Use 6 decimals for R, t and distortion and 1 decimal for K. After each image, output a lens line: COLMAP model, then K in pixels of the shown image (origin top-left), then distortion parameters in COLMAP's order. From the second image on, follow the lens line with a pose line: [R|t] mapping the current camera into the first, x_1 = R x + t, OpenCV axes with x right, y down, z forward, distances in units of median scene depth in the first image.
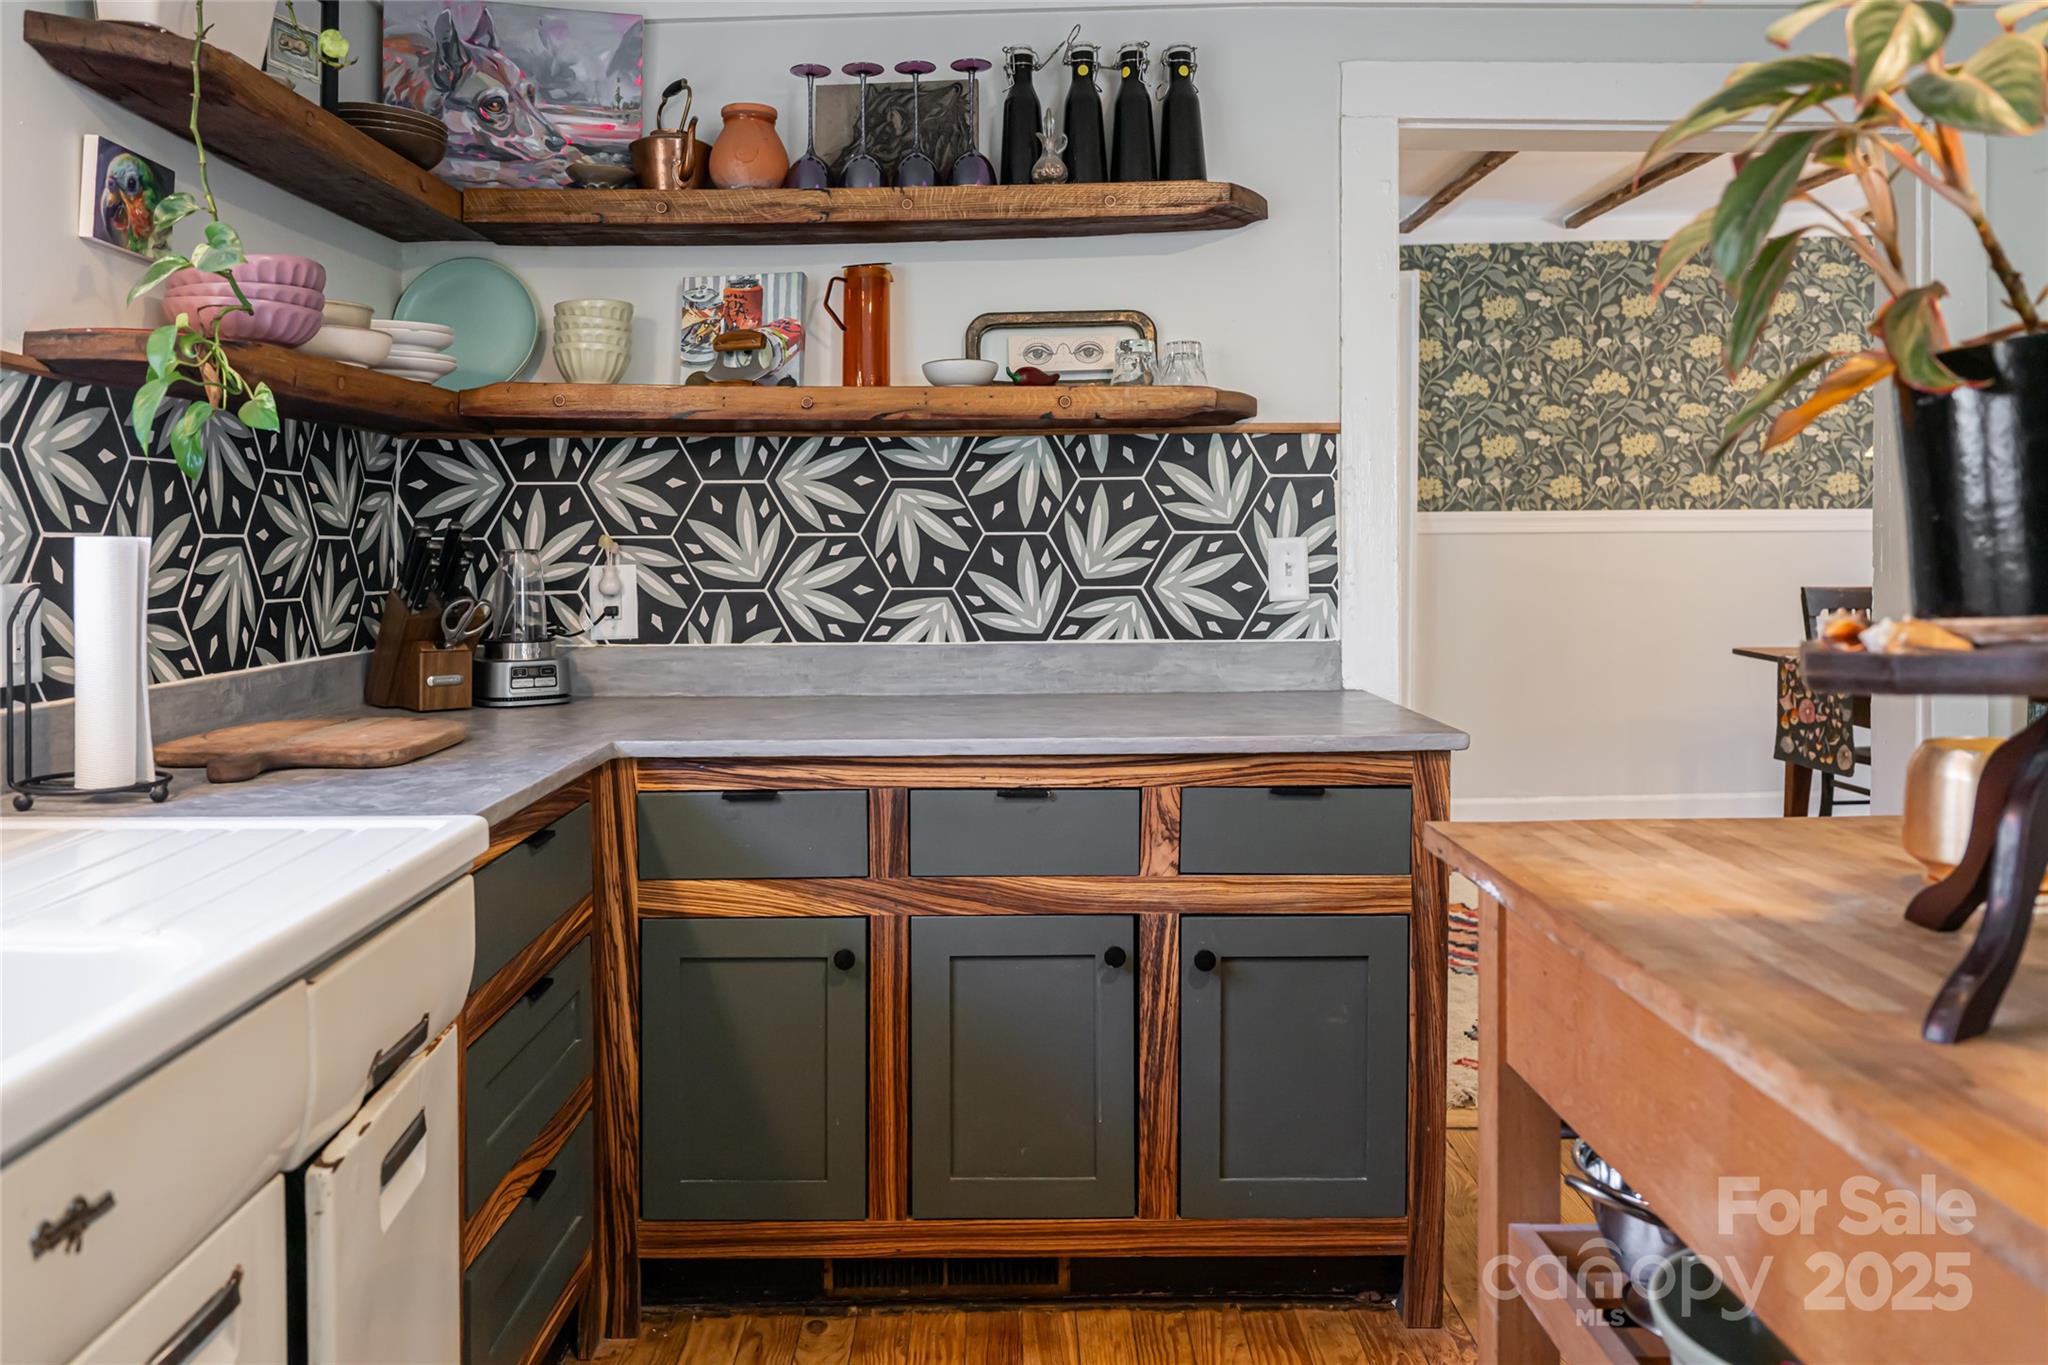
lens RADIAL K [[1478.3, 0, 1035.7], [0, 1478.3, 560.3], [0, 0, 1]] dist [-0.010602, 0.007373]
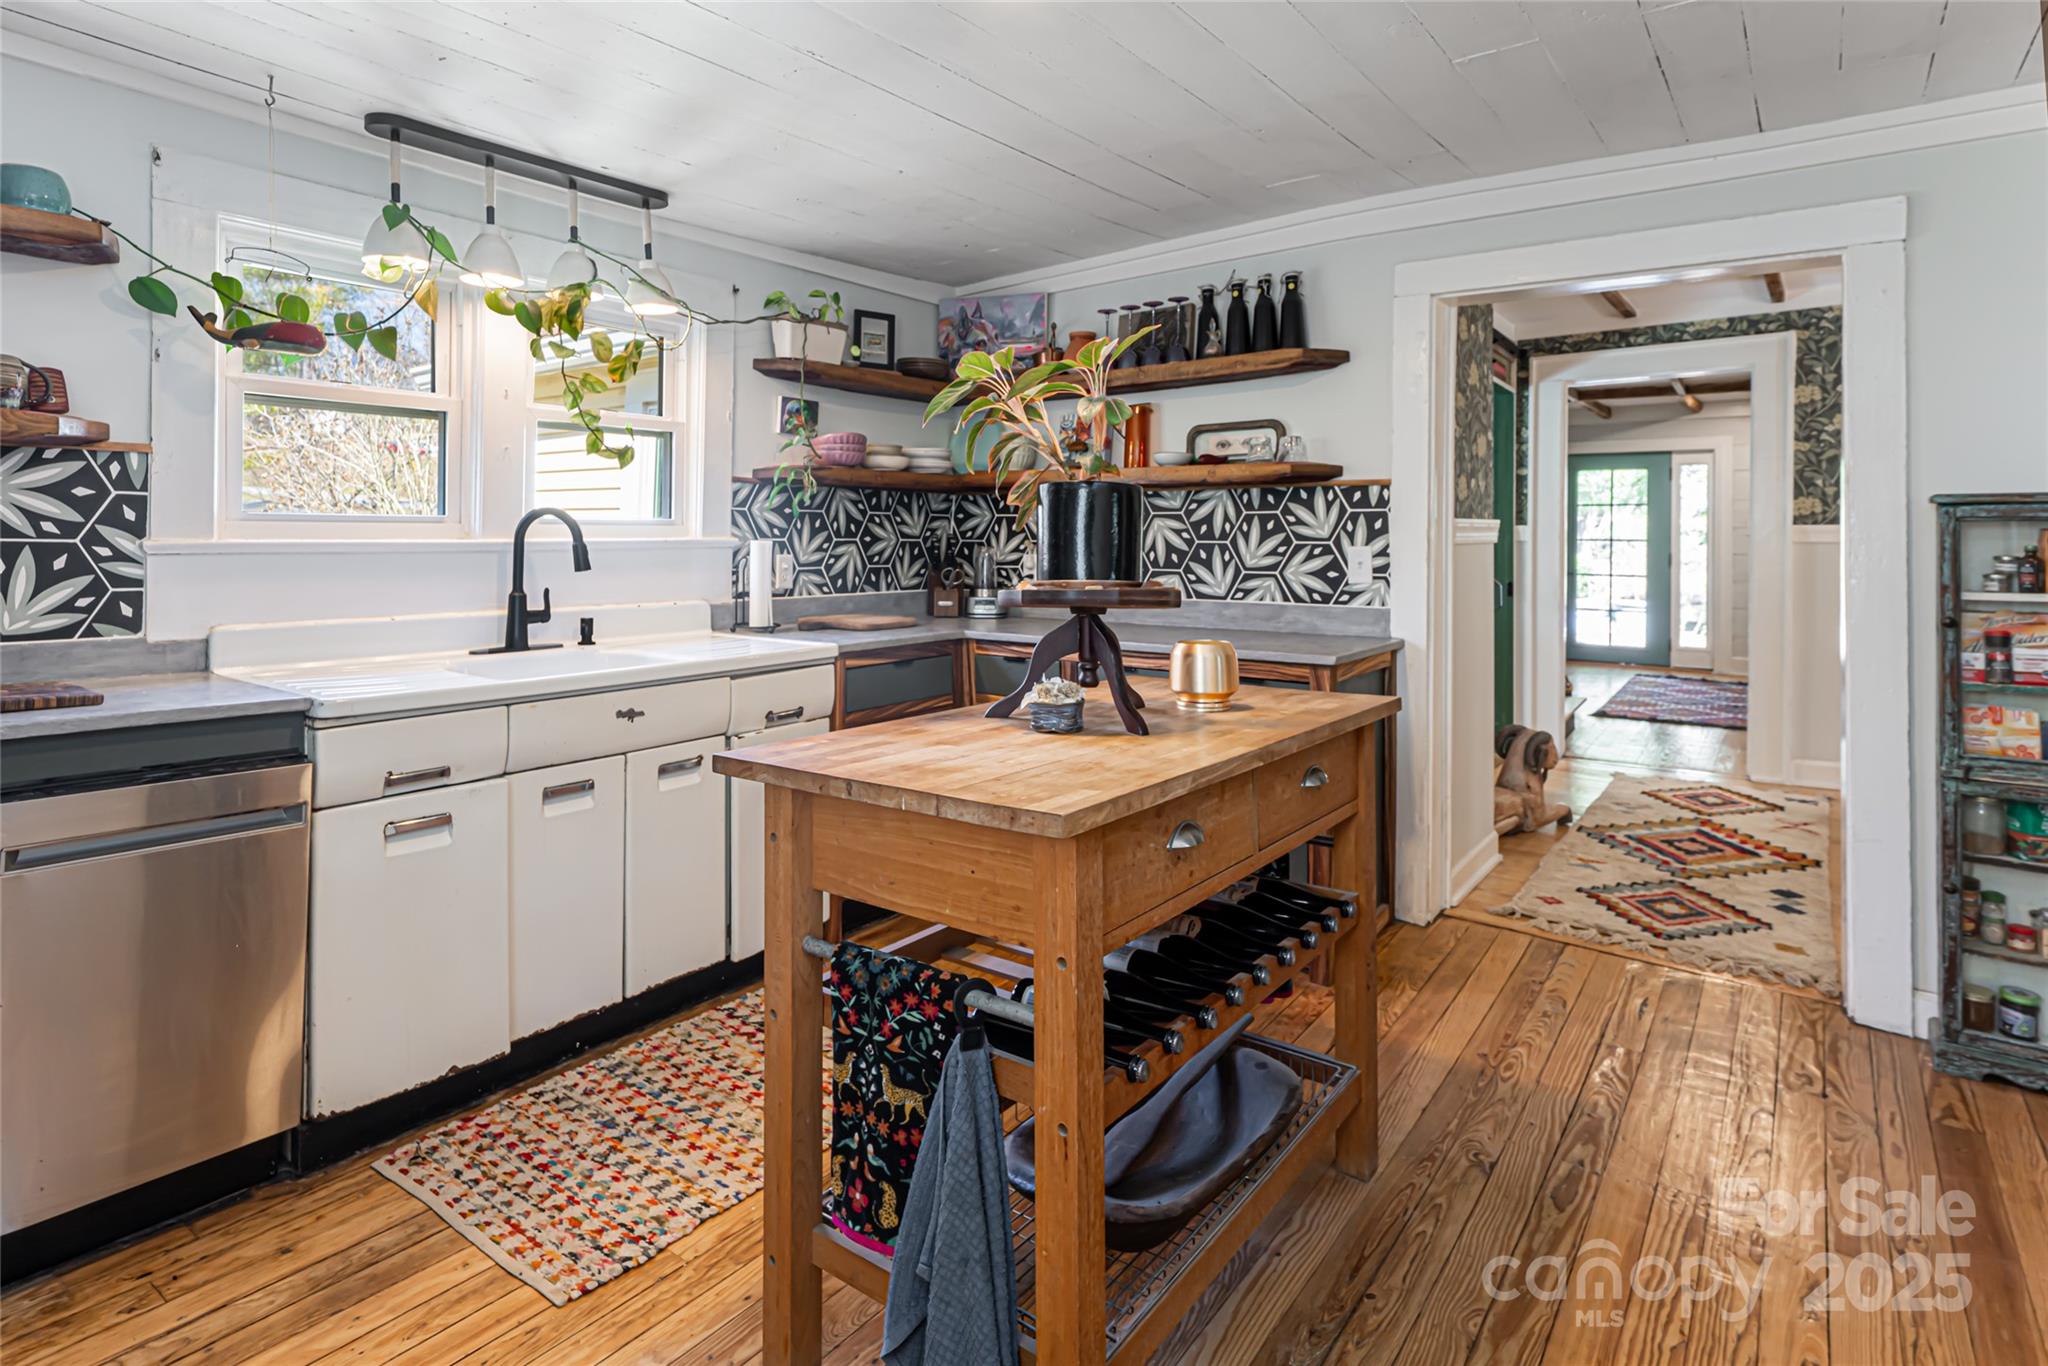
lens RADIAL K [[1067.4, 0, 1032.2], [0, 1067.4, 525.3], [0, 0, 1]] dist [0.002299, 0.000968]
pose [[0.811627, 0.004913, -0.584156, 0.592748], [-0.018413, 0.999683, -0.017176, -0.011871], [0.583886, 0.024696, 0.811460, -0.227061]]
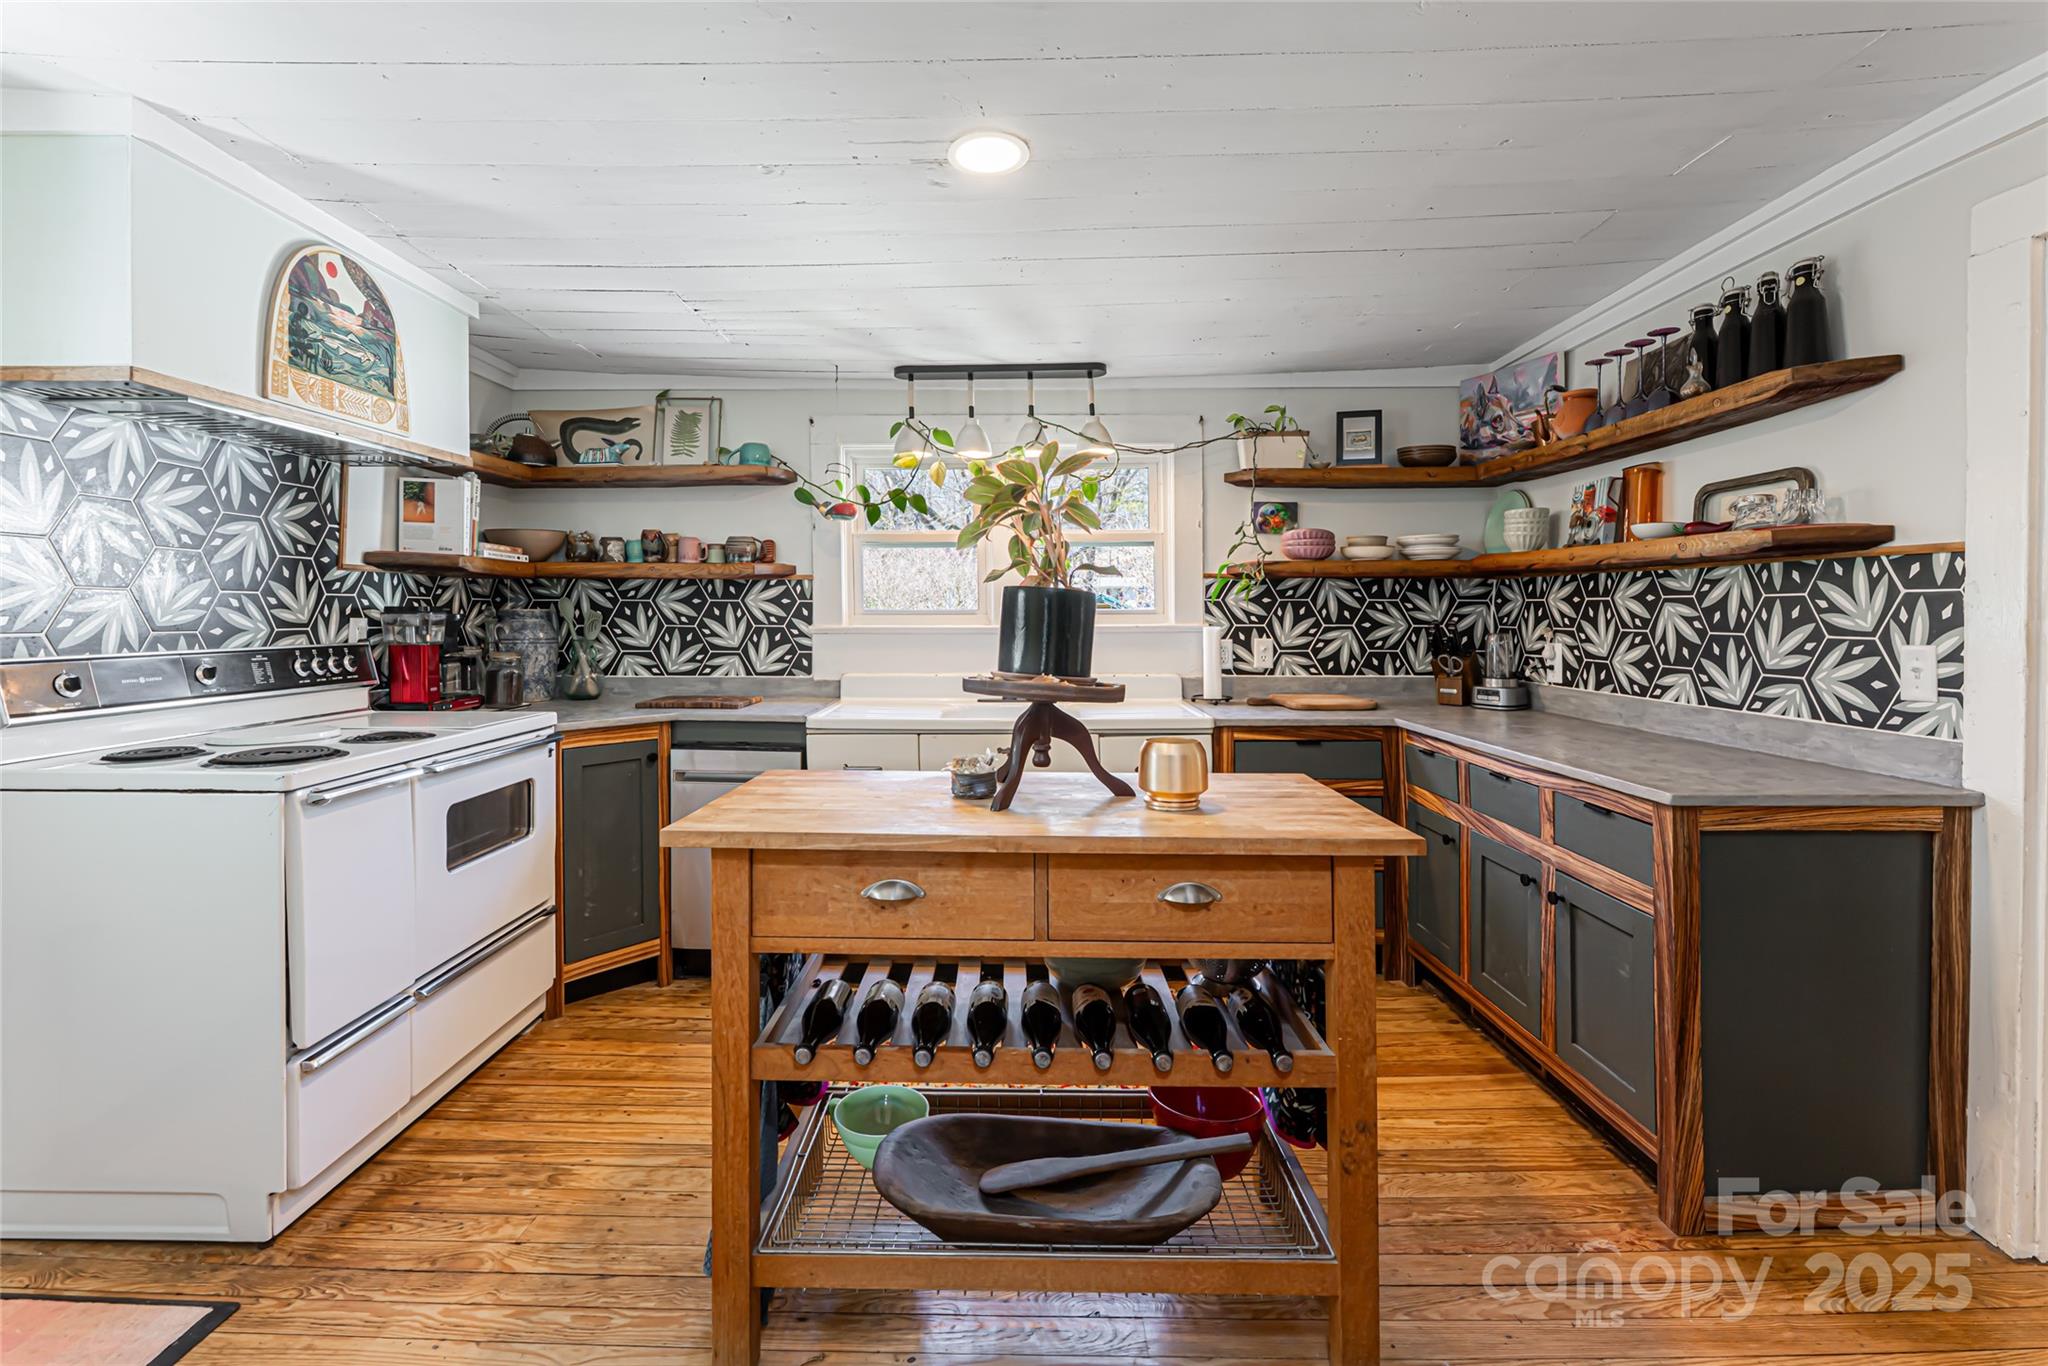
lens RADIAL K [[928.9, 0, 1028.2], [0, 928.9, 605.5], [0, 0, 1]] dist [-0.001245, 0.000125]
pose [[0.009948, 0.003566, -0.999944, 0.890777], [-0.014452, 0.999890, 0.003422, -0.039169], [0.999846, 0.014417, 0.009999, 0.312063]]
